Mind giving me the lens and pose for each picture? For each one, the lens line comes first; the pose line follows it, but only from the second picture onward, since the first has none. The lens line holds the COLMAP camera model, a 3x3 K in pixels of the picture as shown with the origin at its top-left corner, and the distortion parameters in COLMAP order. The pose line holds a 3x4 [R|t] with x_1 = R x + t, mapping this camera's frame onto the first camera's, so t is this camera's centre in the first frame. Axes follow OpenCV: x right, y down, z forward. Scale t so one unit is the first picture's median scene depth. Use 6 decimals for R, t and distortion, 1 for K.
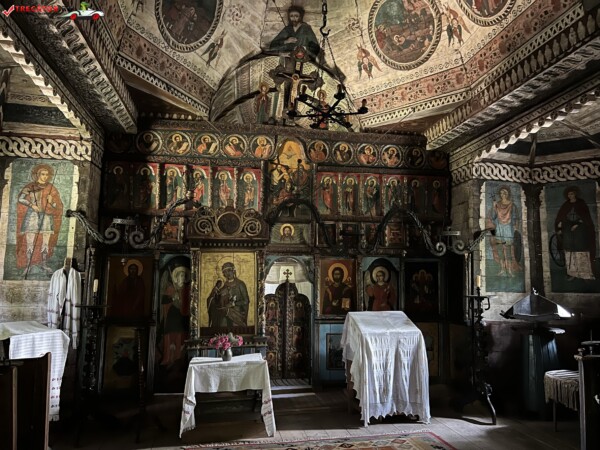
lens RADIAL K [[453.9, 0, 300.8], [0, 453.9, 225.7], [0, 0, 1]] dist [0.044457, -0.049448]
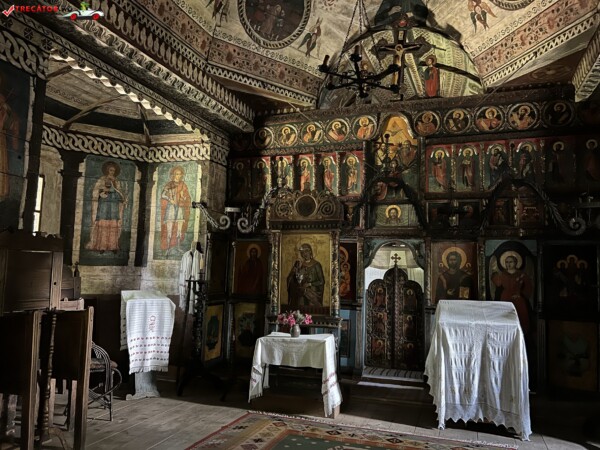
lens RADIAL K [[453.9, 0, 300.3], [0, 453.9, 225.2], [0, 0, 1]] dist [0.044457, -0.049448]
pose [[0.864139, -0.032734, -0.502187, 0.289233], [0.035562, 0.999360, -0.003947, 0.035599], [0.501995, -0.014448, 0.864750, 0.090016]]
